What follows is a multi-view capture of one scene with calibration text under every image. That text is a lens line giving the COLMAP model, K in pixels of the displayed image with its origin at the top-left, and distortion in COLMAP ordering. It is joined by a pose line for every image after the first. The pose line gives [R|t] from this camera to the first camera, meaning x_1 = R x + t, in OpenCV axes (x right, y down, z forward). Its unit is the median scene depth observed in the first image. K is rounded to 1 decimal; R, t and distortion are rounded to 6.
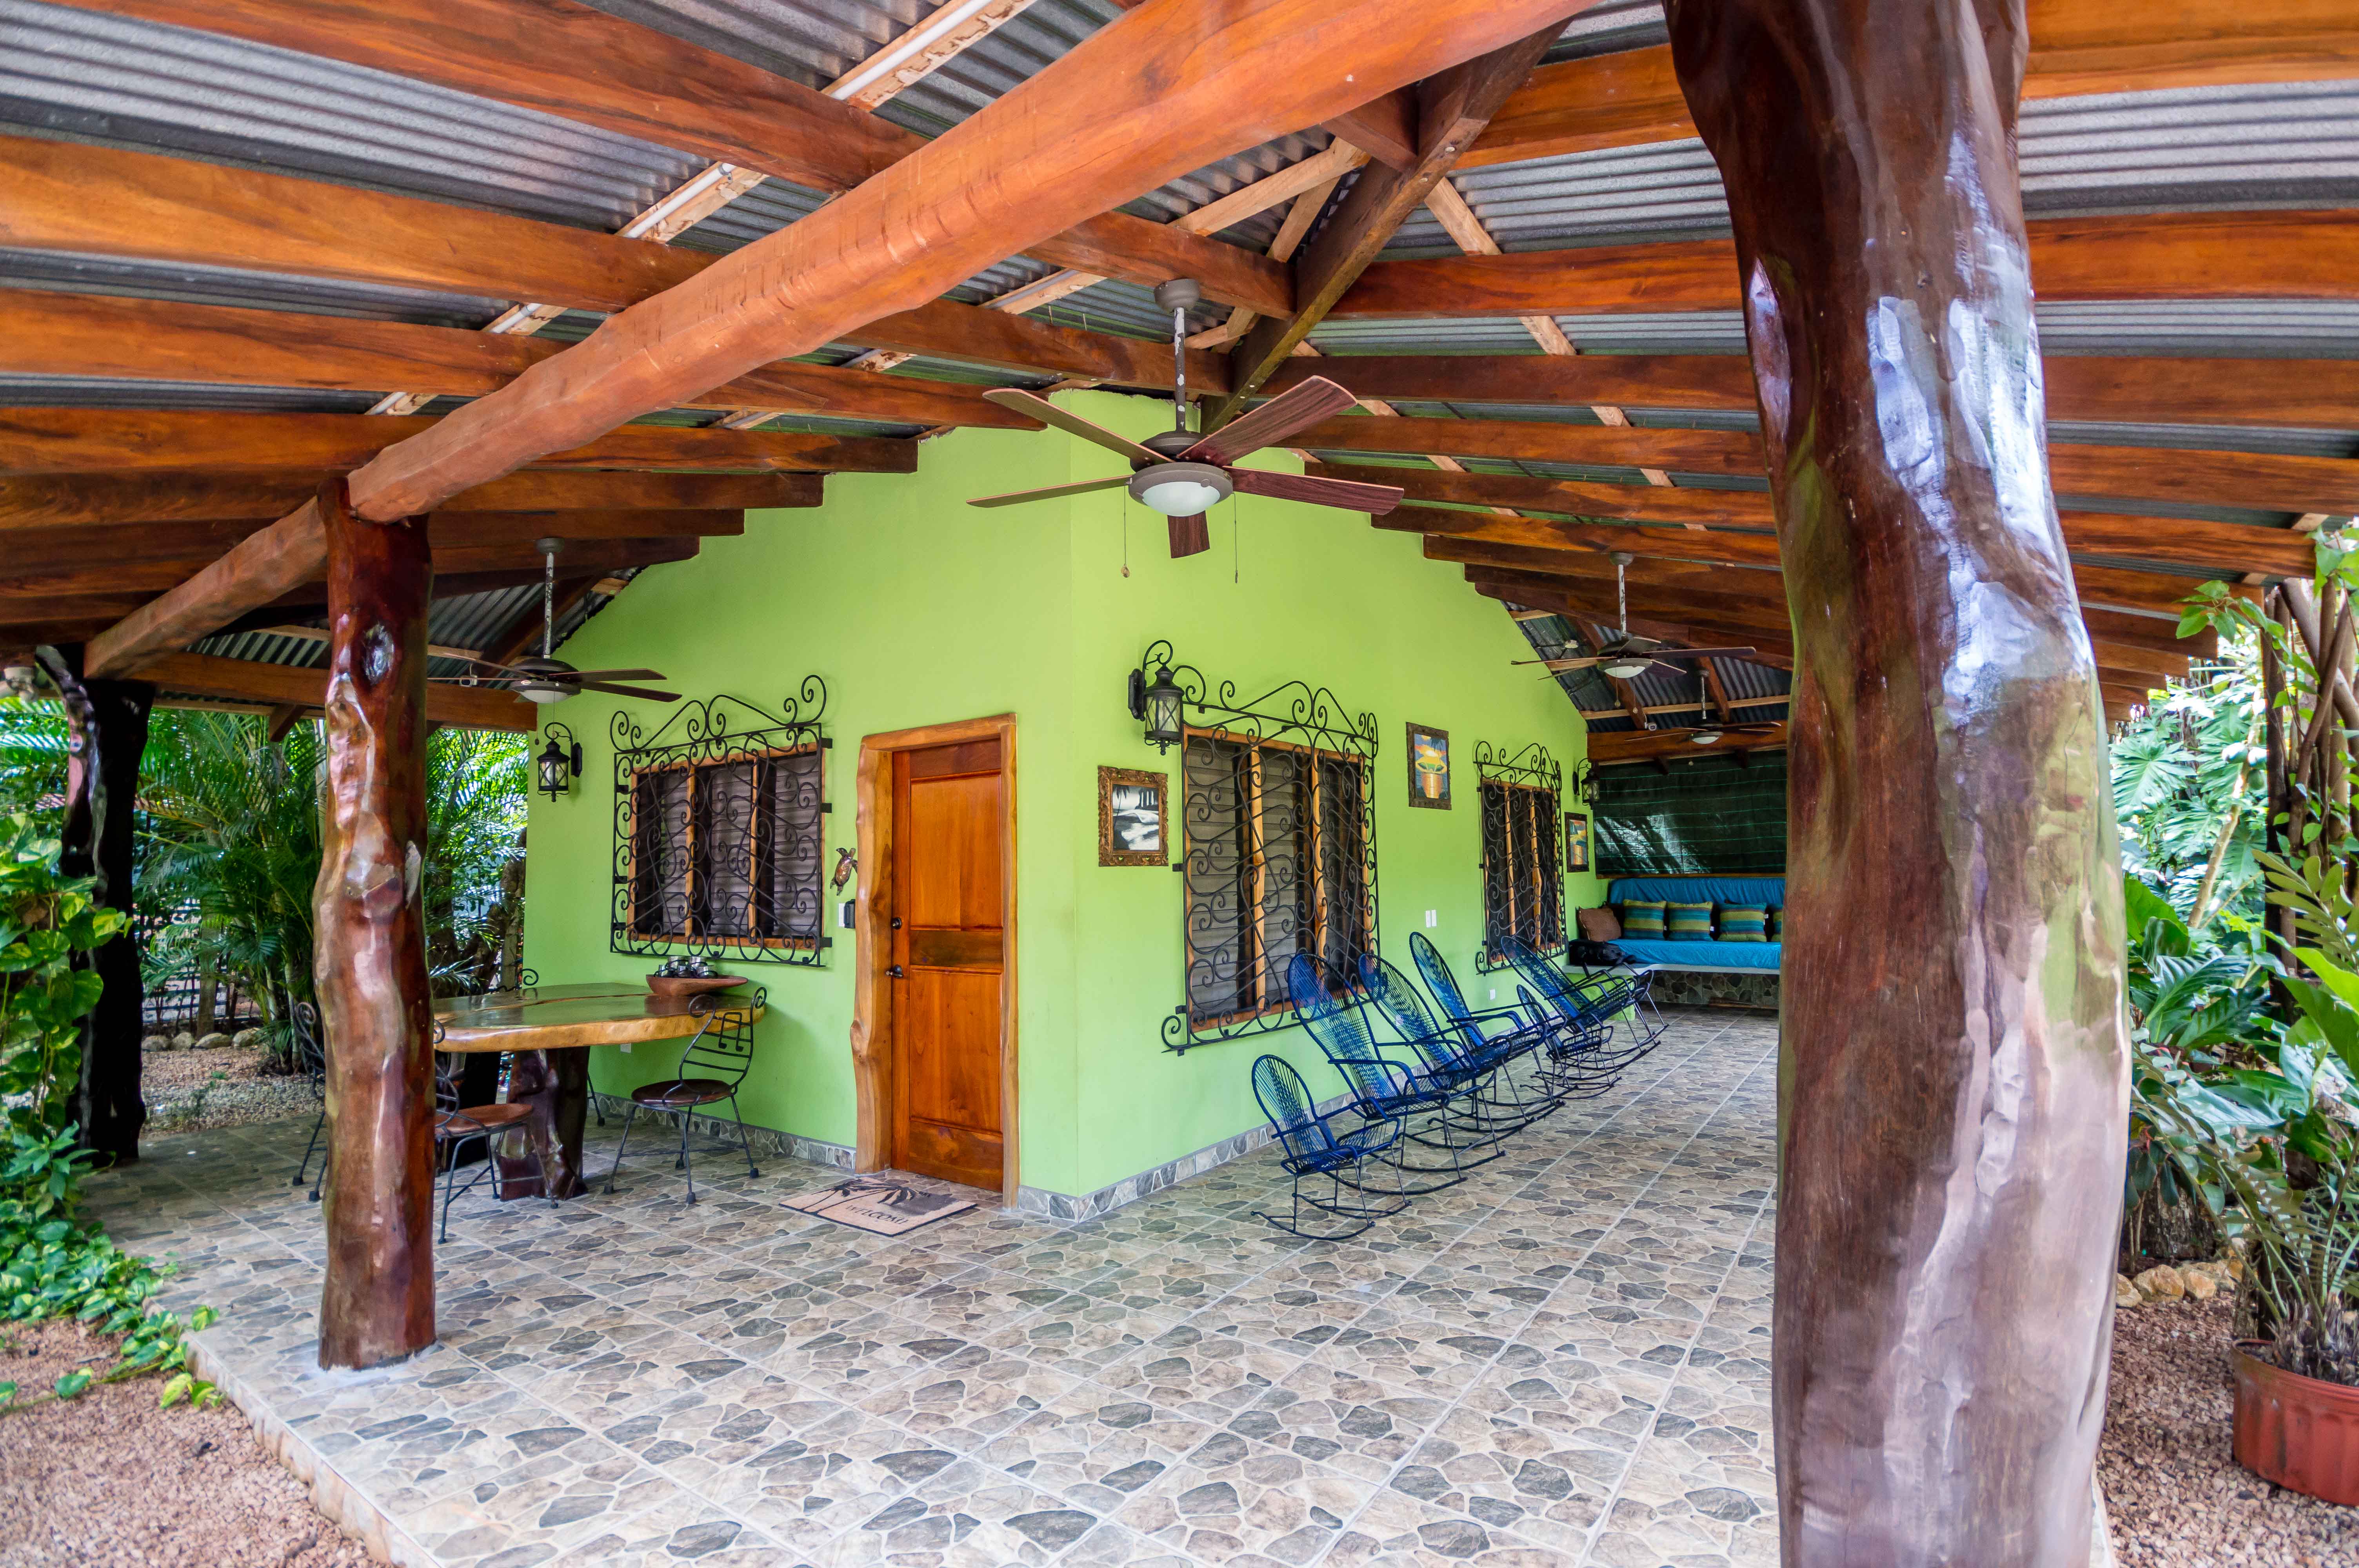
lens RADIAL K [[1040.5, 0, 1187.9], [0, 1040.5, 797.9], [0, 0, 1]] dist [0.000589, -0.000143]
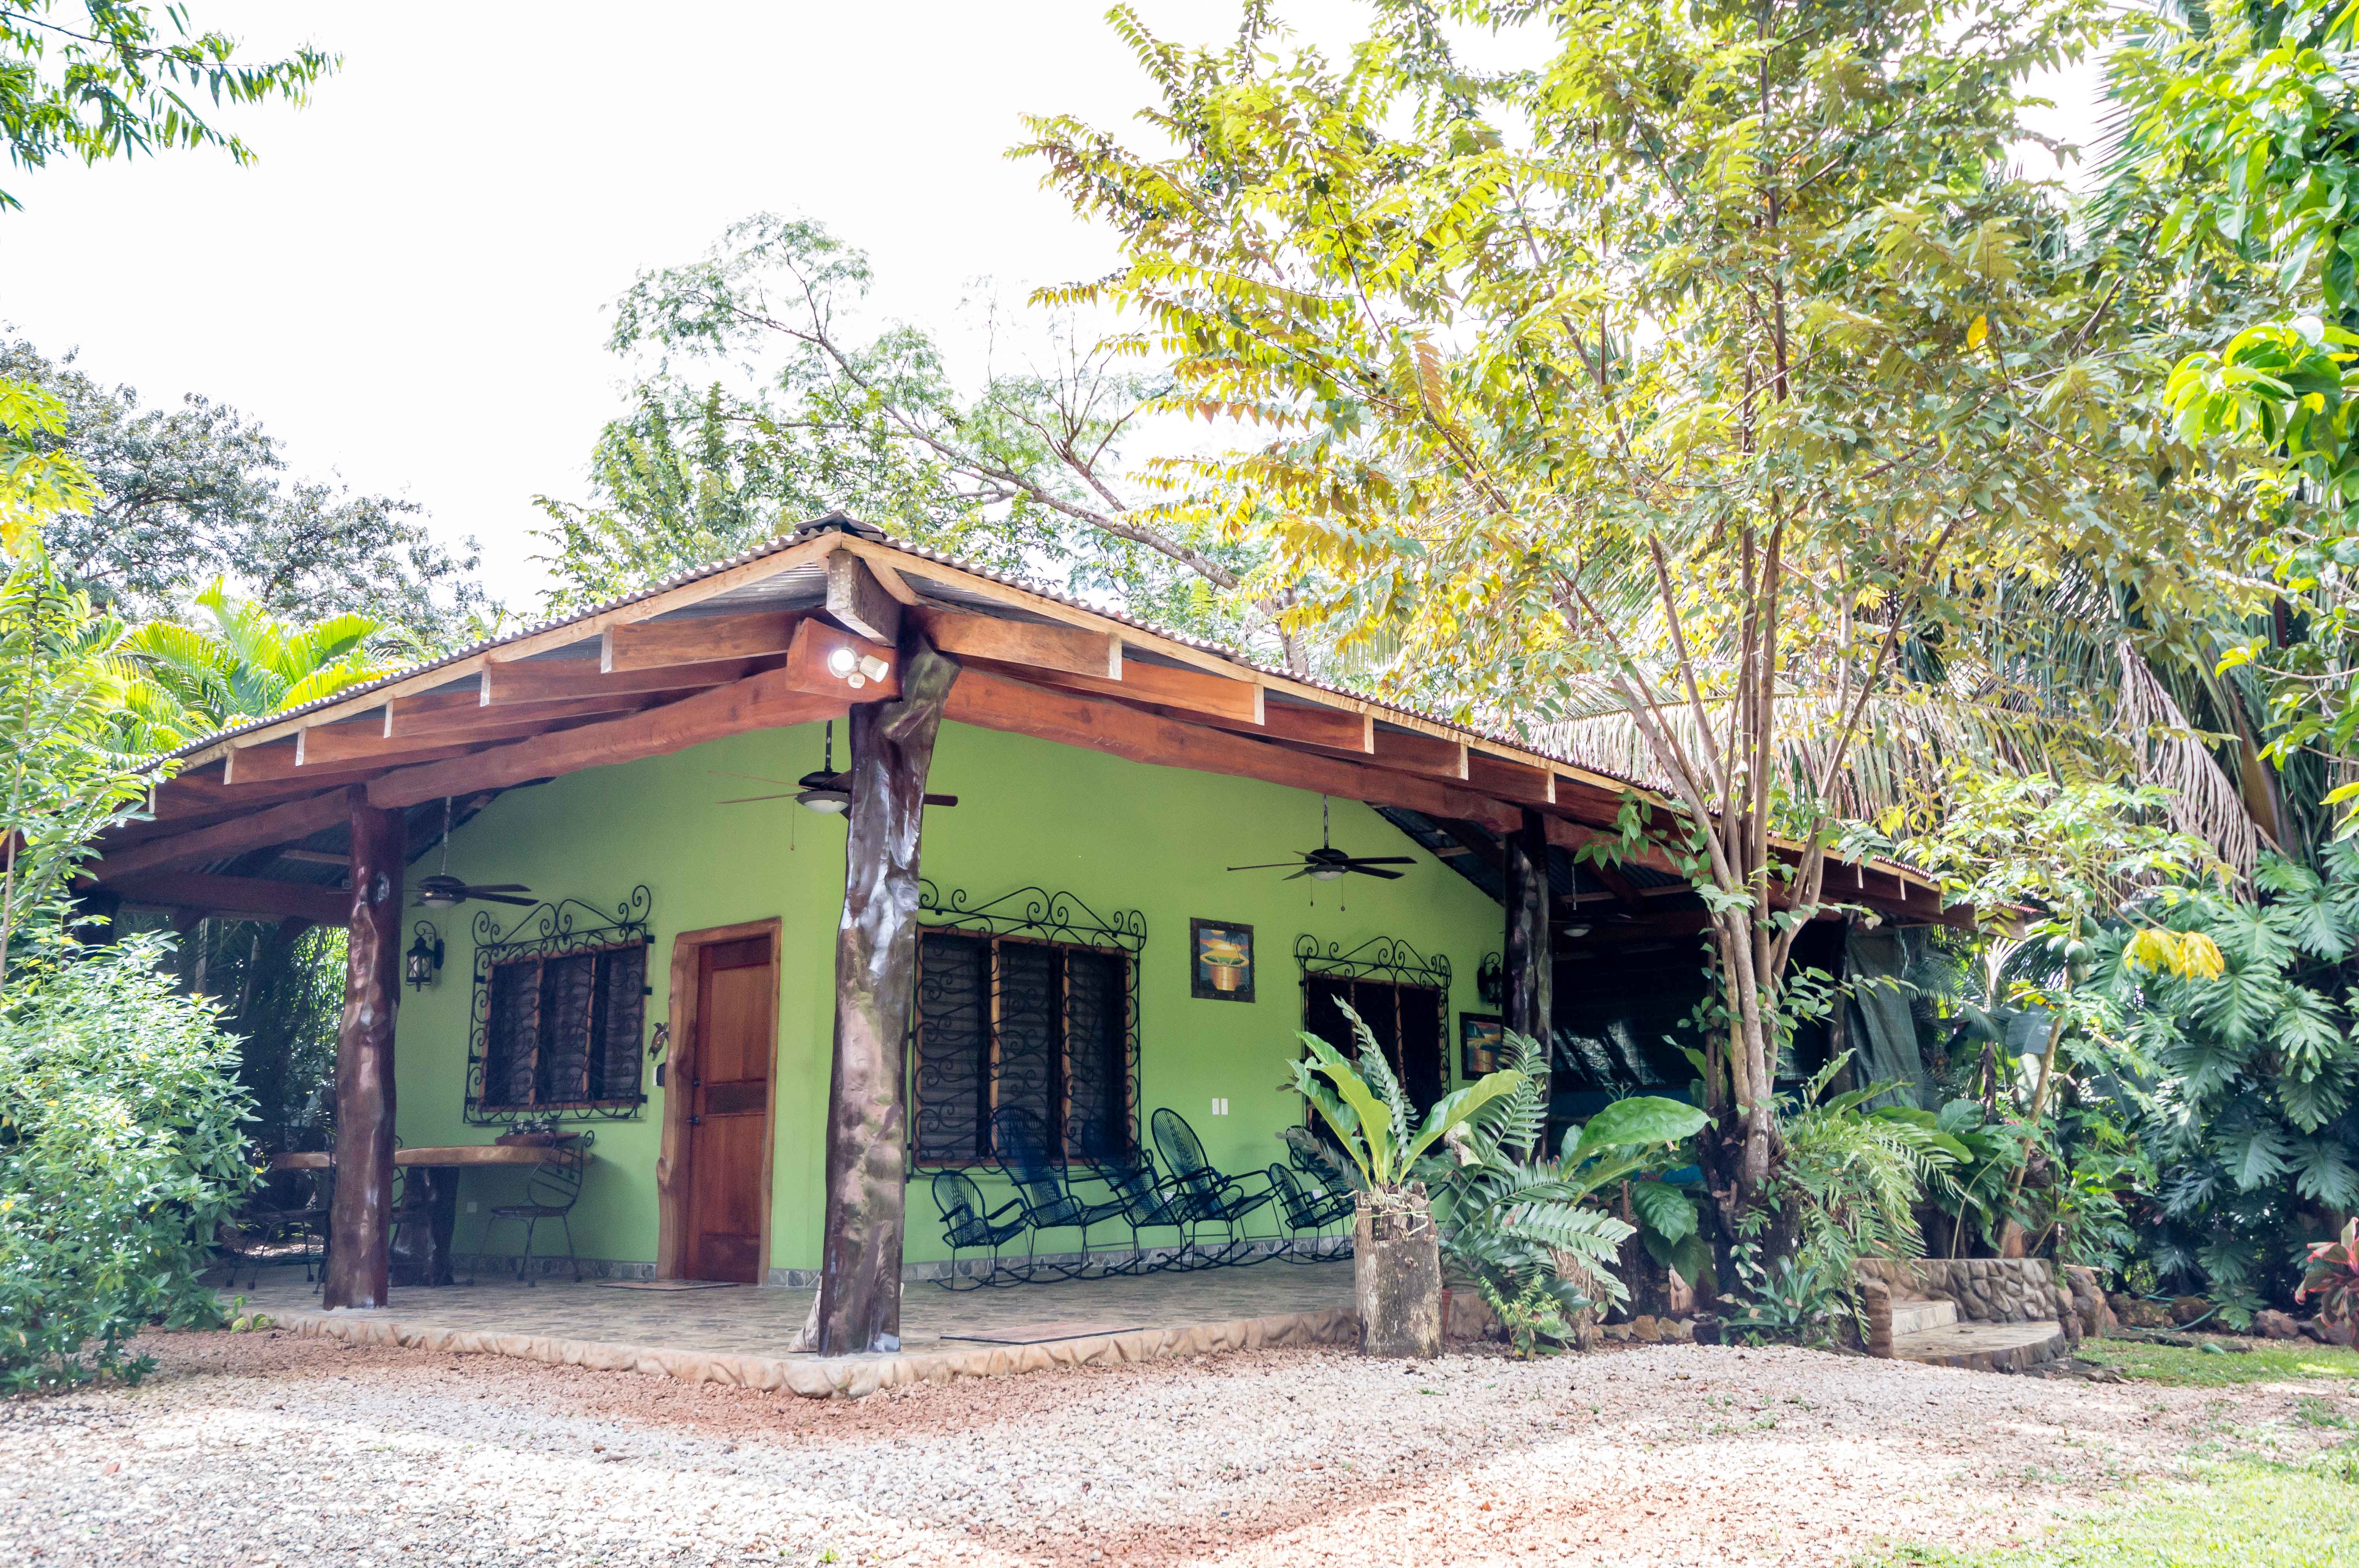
lens RADIAL K [[1835.6, 0, 1161.6], [0, 1835.6, 773.5], [0, 0, 1]] dist [-0.036117, 0.144549]
pose [[0.995668, -0.010022, -0.092441, 0.473223], [-0.002937, 0.990289, -0.138993, 0.054770], [0.092936, 0.138662, 0.985969, -1.147595]]
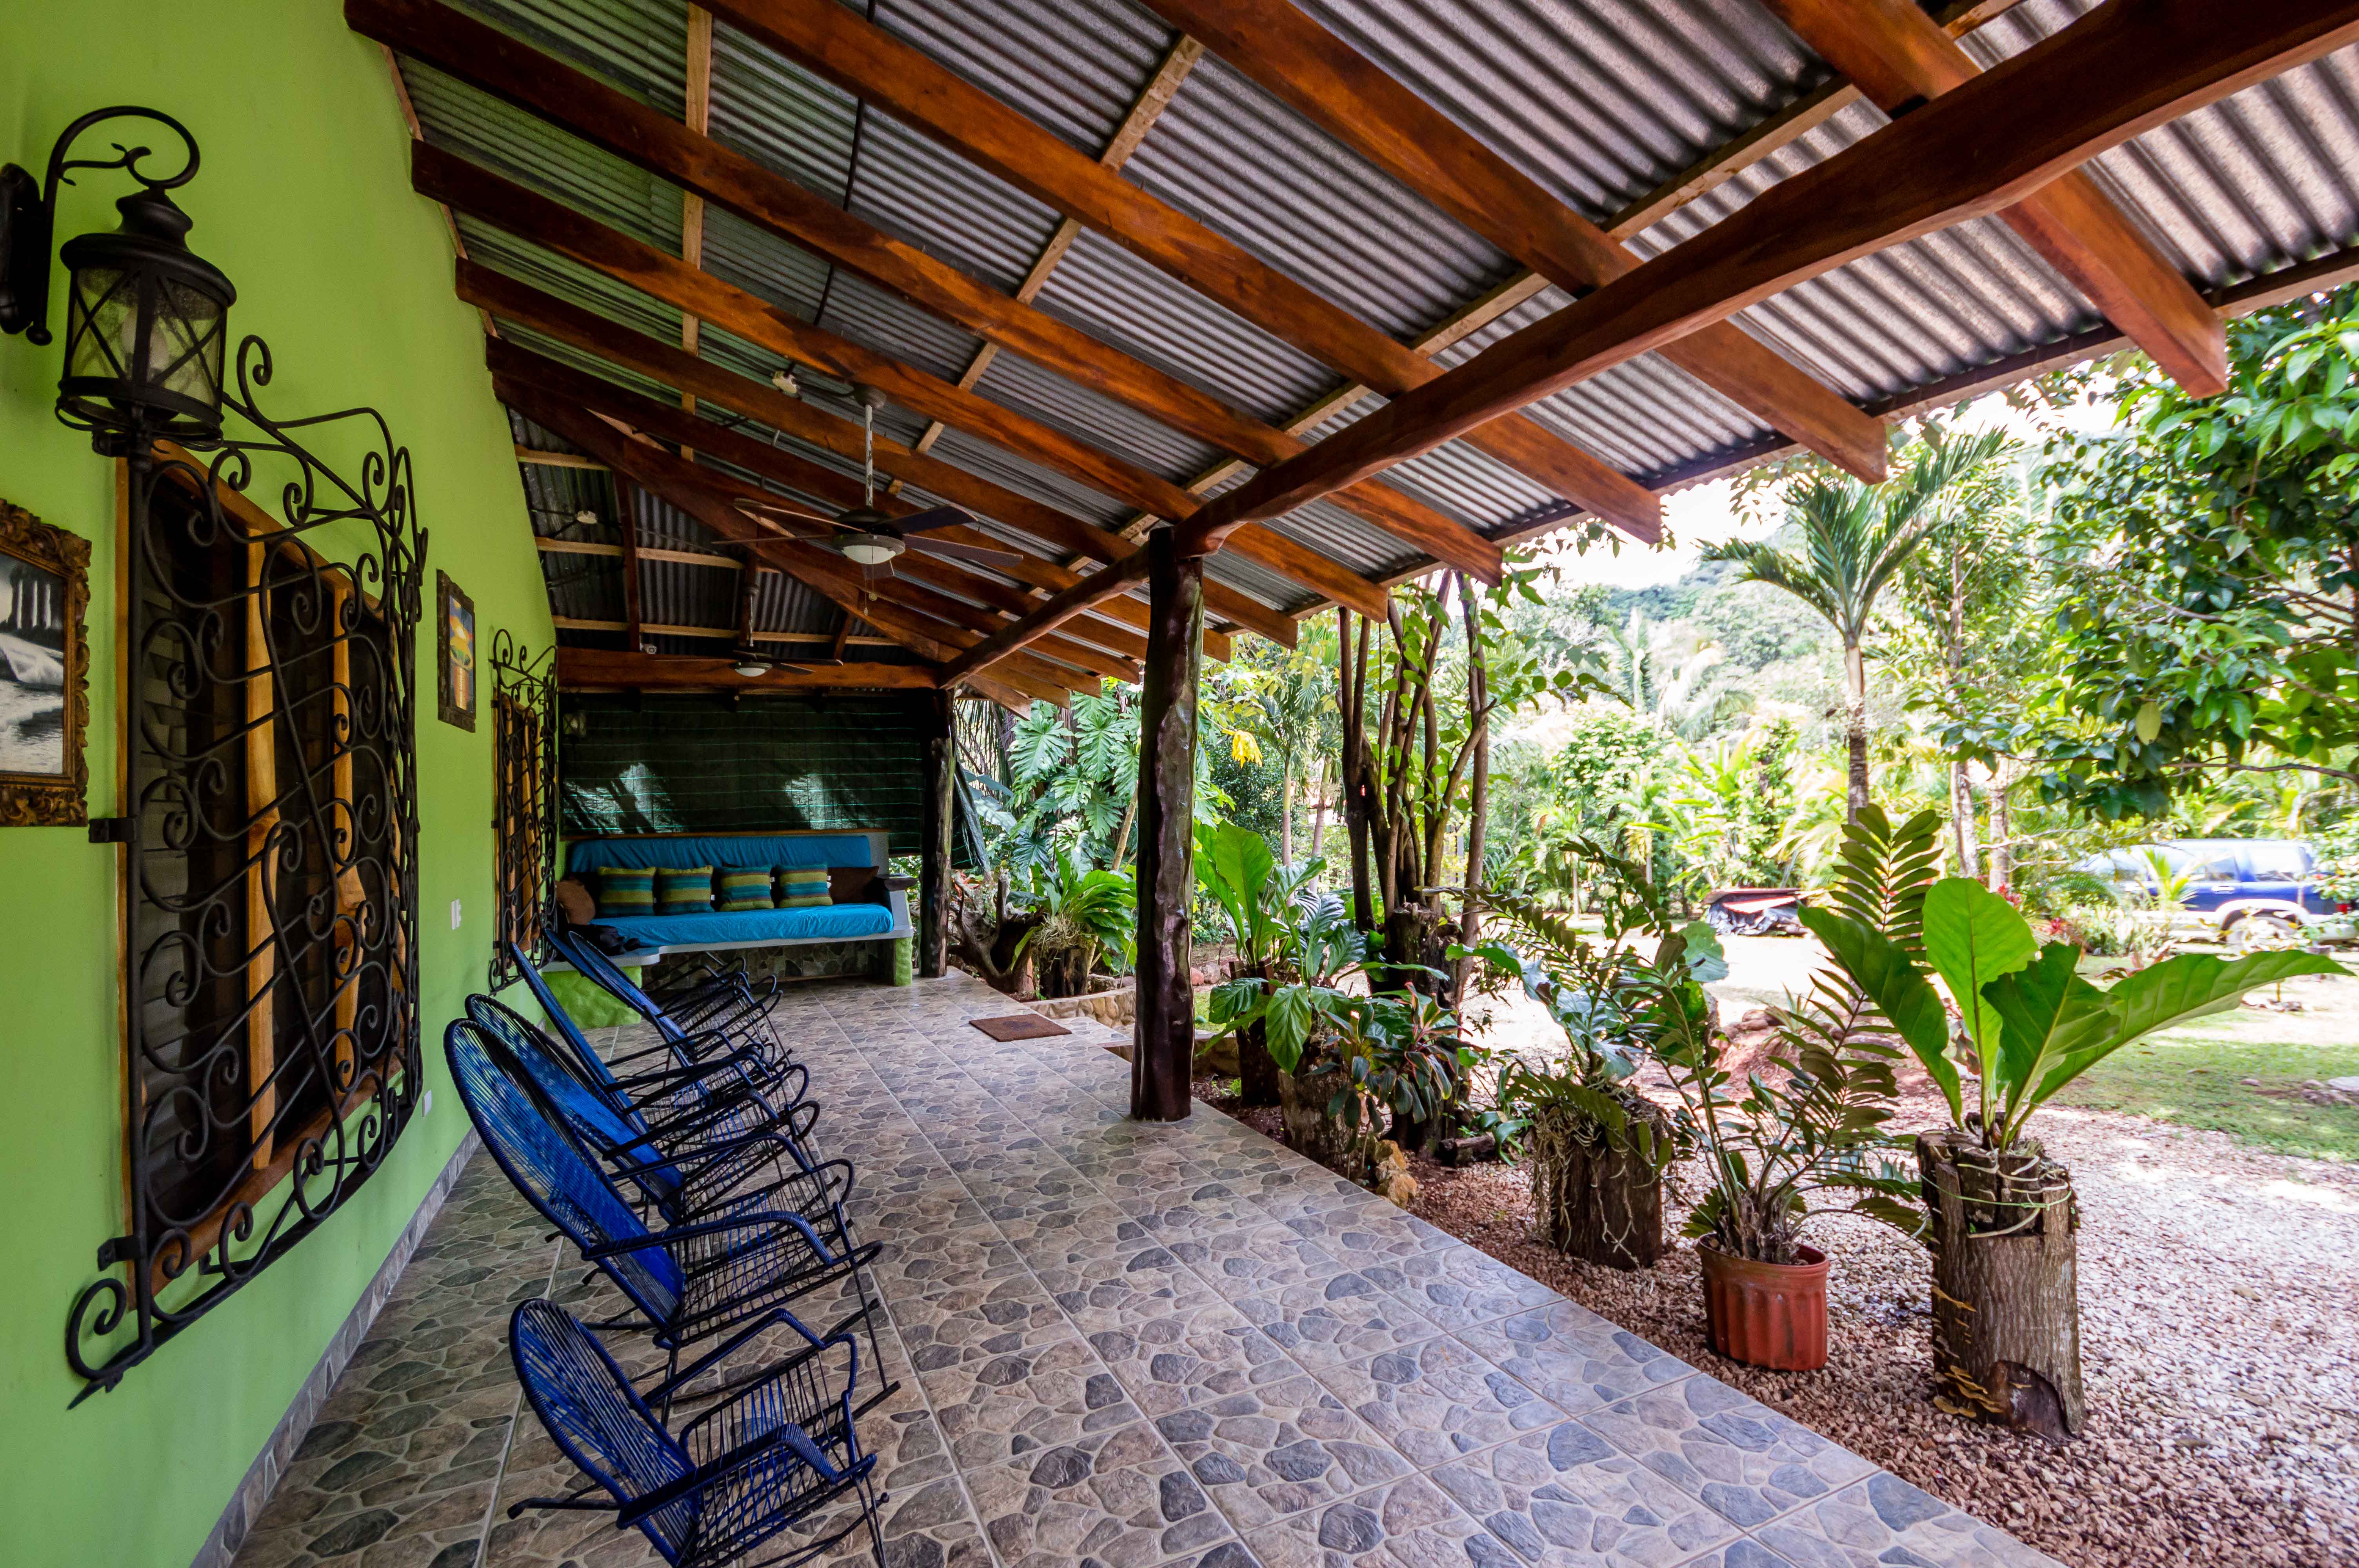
lens RADIAL K [[1054.9, 0, 1185.5], [0, 1054.9, 789.2], [0, 0, 1]] dist [0.010712, -0.012038]
pose [[0.481112, 0.022883, 0.876361, -0.126349], [-0.050709, 0.998712, 0.001761, 0.032346], [-0.875191, -0.045287, 0.481653, 0.485556]]
